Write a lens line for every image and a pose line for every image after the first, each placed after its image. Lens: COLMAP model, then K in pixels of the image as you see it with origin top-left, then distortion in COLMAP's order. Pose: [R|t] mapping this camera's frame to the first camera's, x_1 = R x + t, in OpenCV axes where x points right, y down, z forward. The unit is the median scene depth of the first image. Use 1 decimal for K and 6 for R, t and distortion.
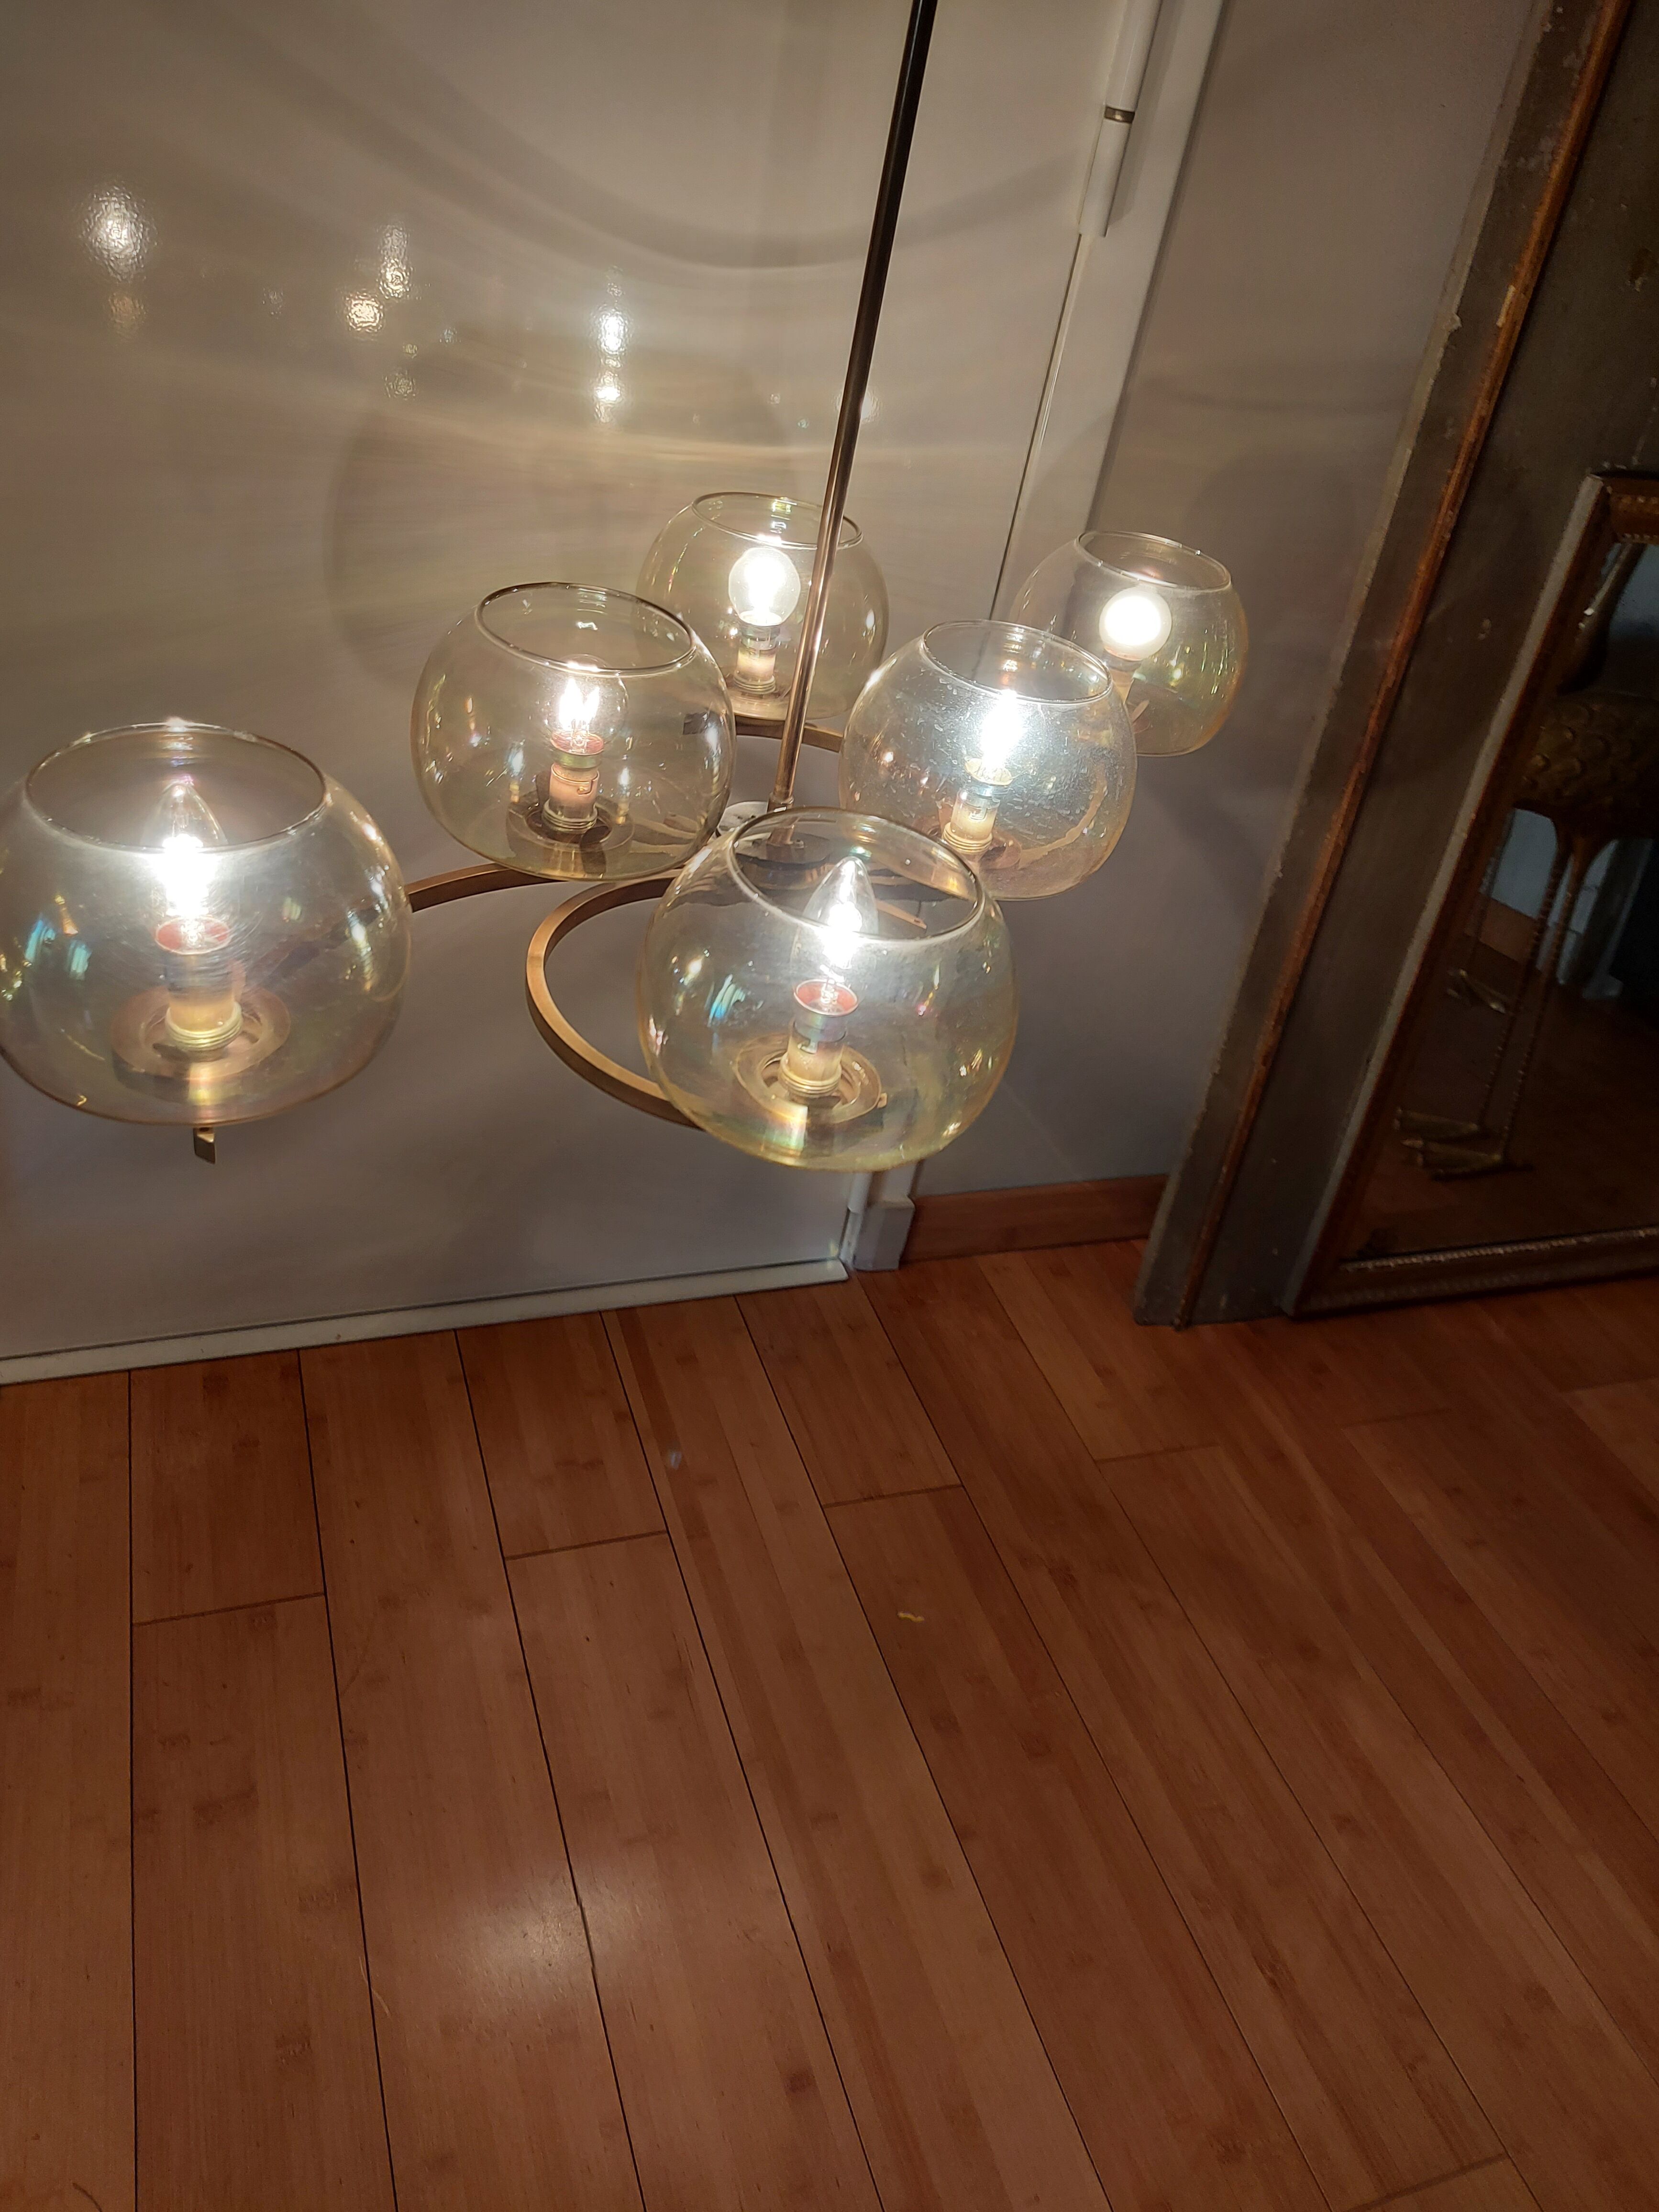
lens RADIAL K [[1605.0, 0, 829.5], [0, 1605.0, 1106.0], [0, 0, 1]] dist [0.042644, -0.041341]
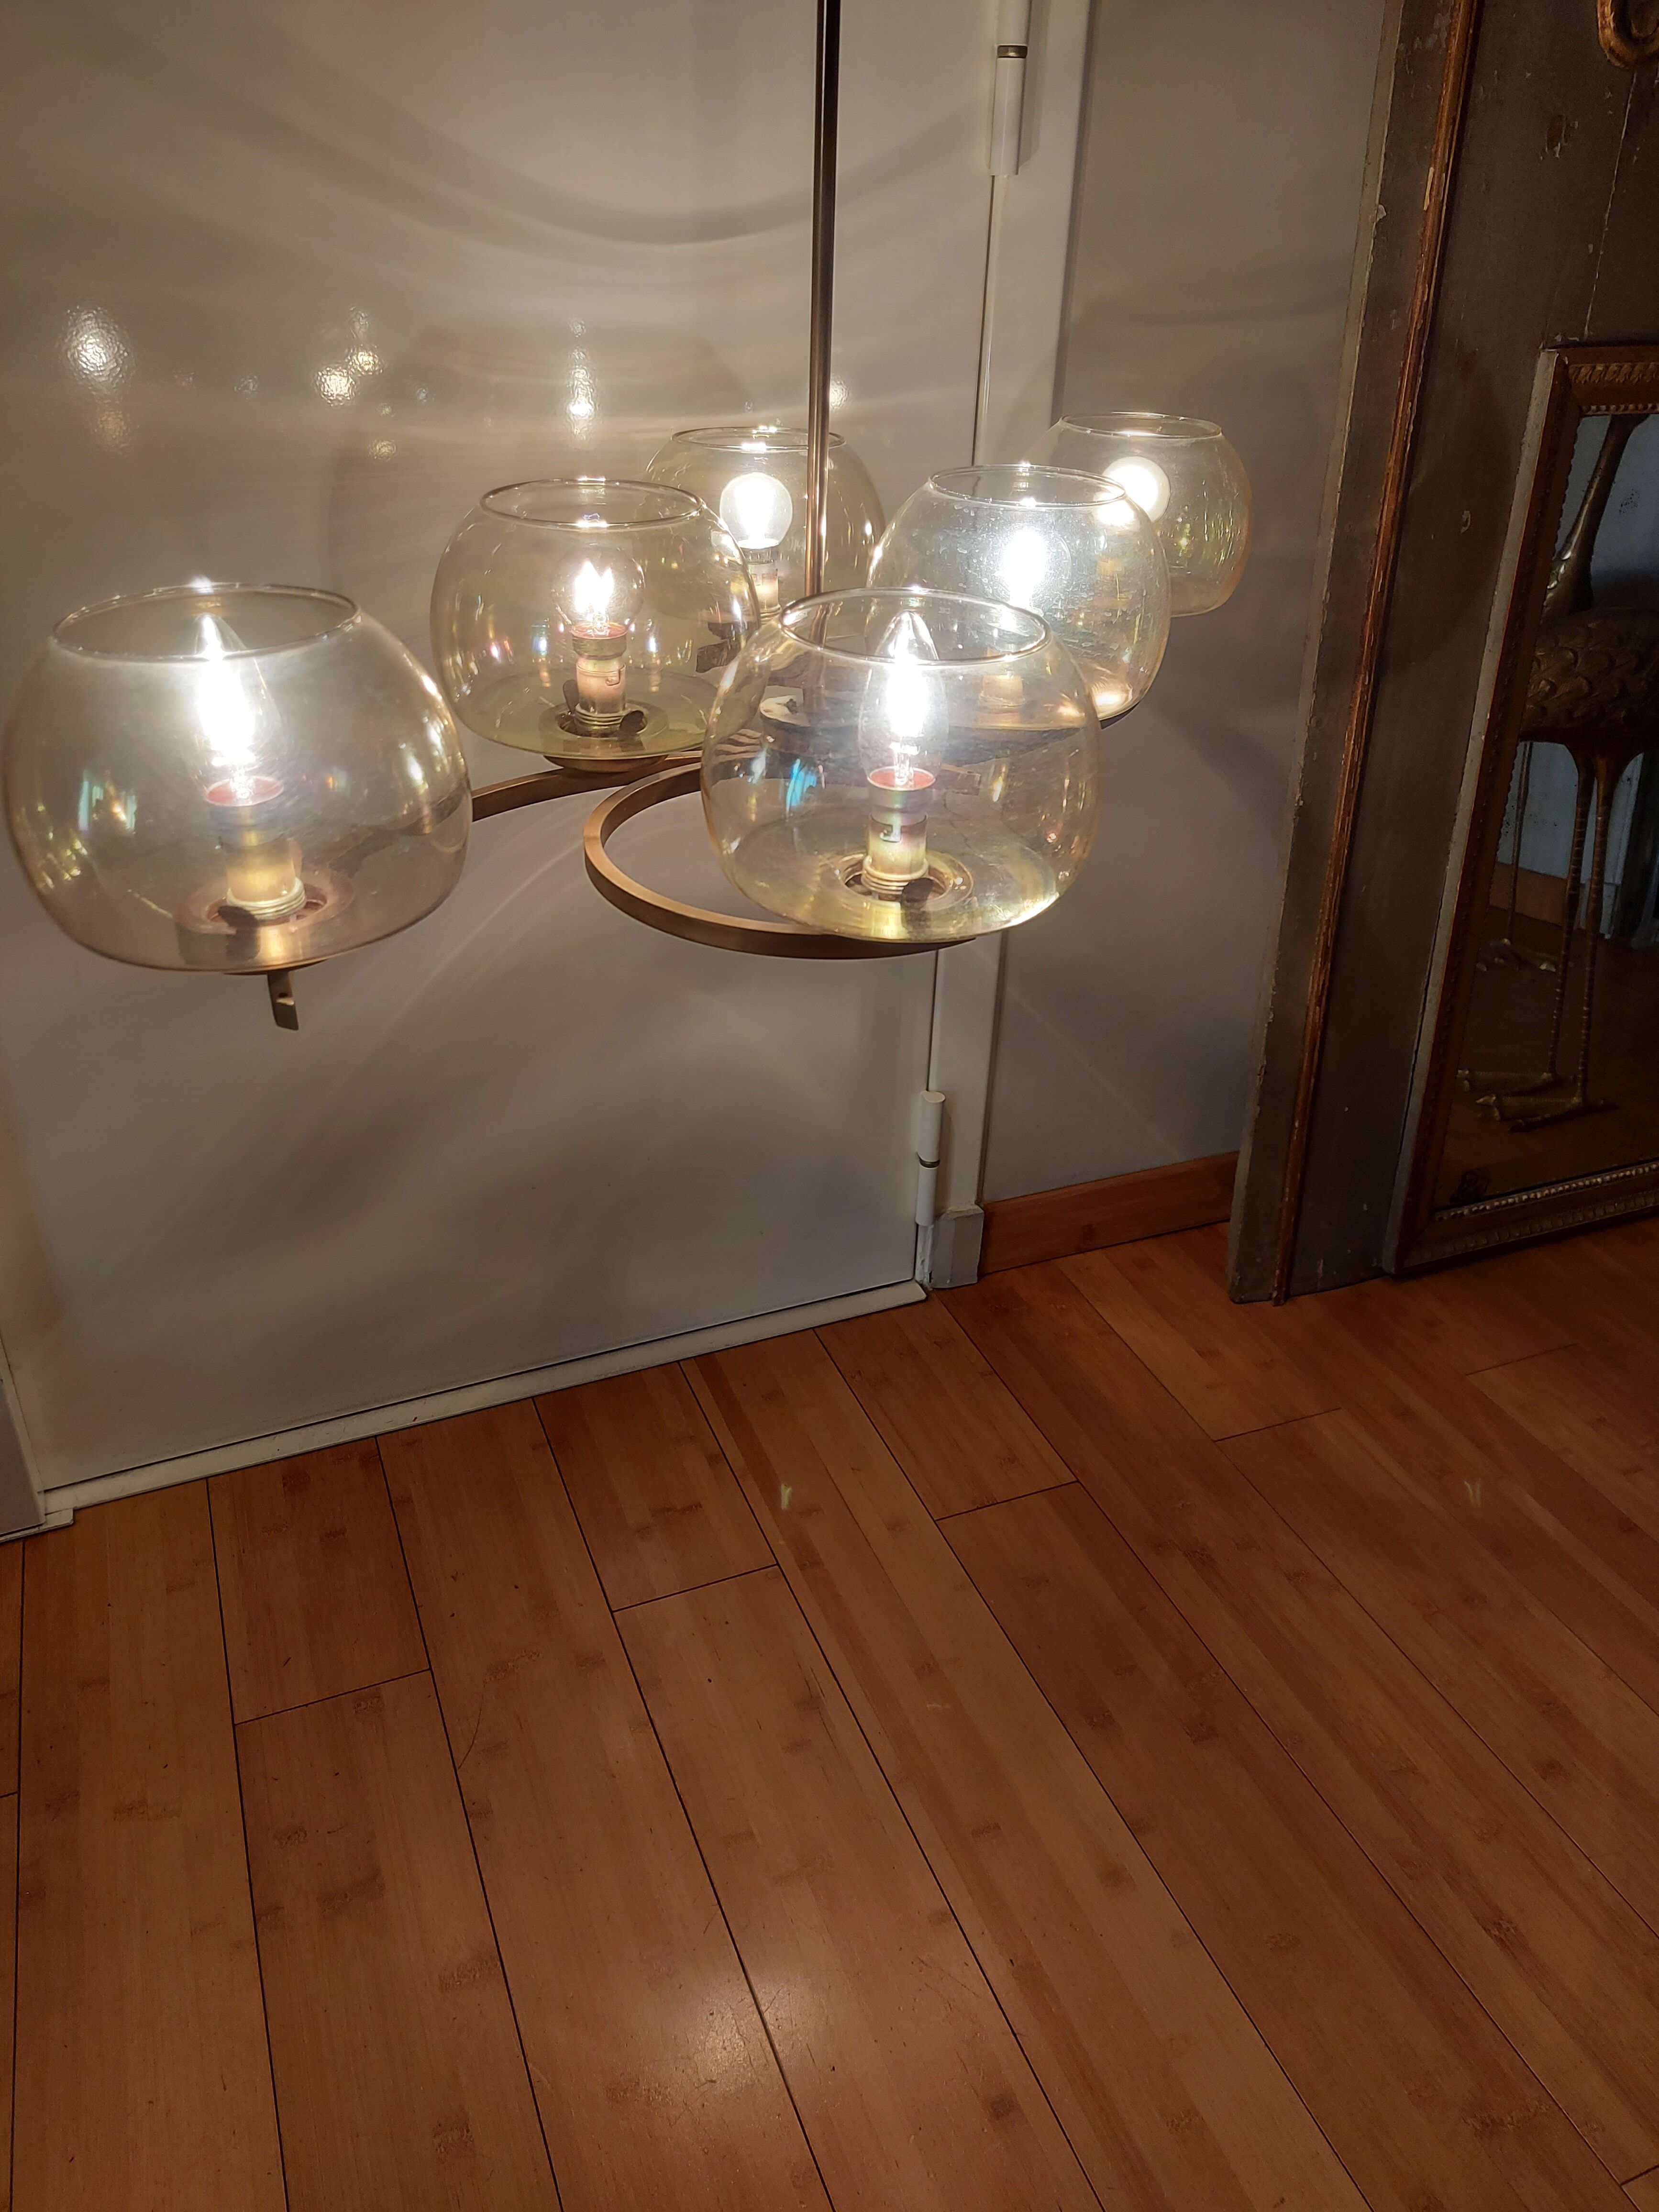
lens RADIAL K [[1605.0, 0, 829.5], [0, 1605.0, 1106.0], [0, 0, 1]] dist [0.042644, -0.041341]
pose [[0.988277, -0.150340, -0.026574, -0.004248], [0.147697, 0.985553, -0.082895, 0.076893], [0.038653, 0.077999, 0.996204, 0.031080]]
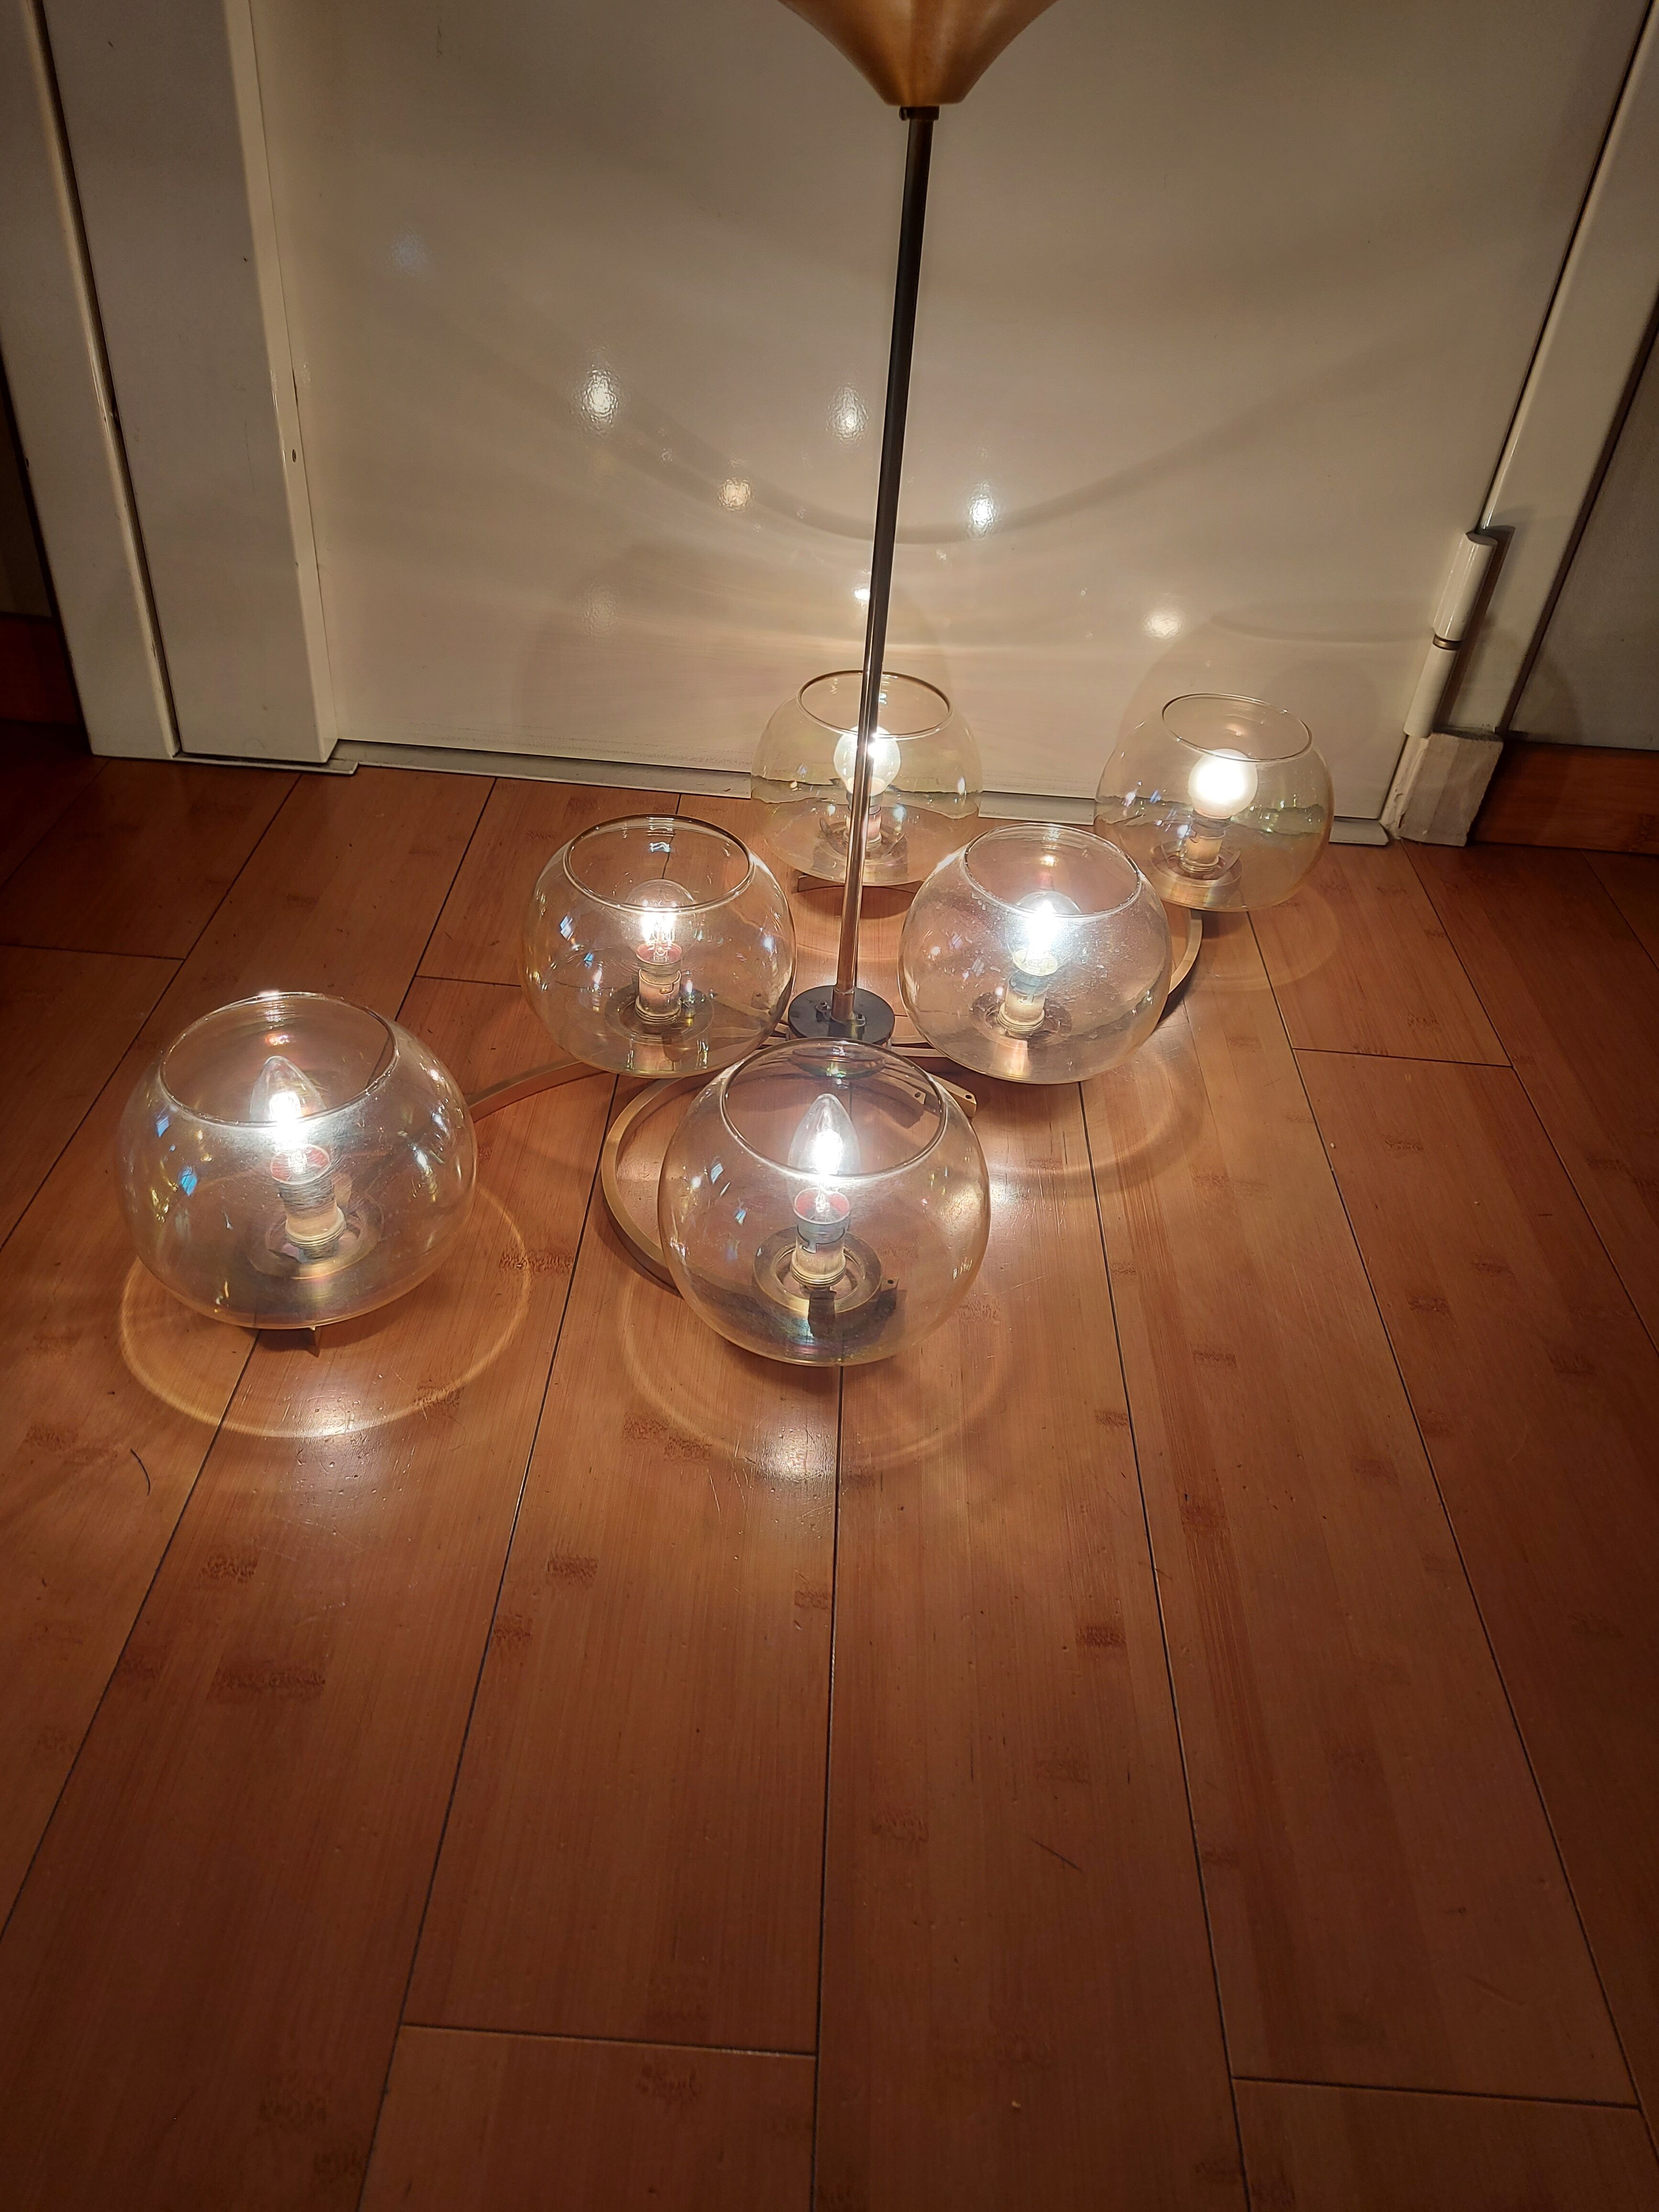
lens RADIAL K [[1605.0, 0, 829.5], [0, 1605.0, 1106.0], [0, 0, 1]] dist [0.042644, -0.041341]
pose [[0.929525, 0.150104, -0.336826, 0.047503], [-0.145469, 0.988589, 0.039112, 0.275922], [0.338854, 0.012642, 0.940754, 0.254652]]
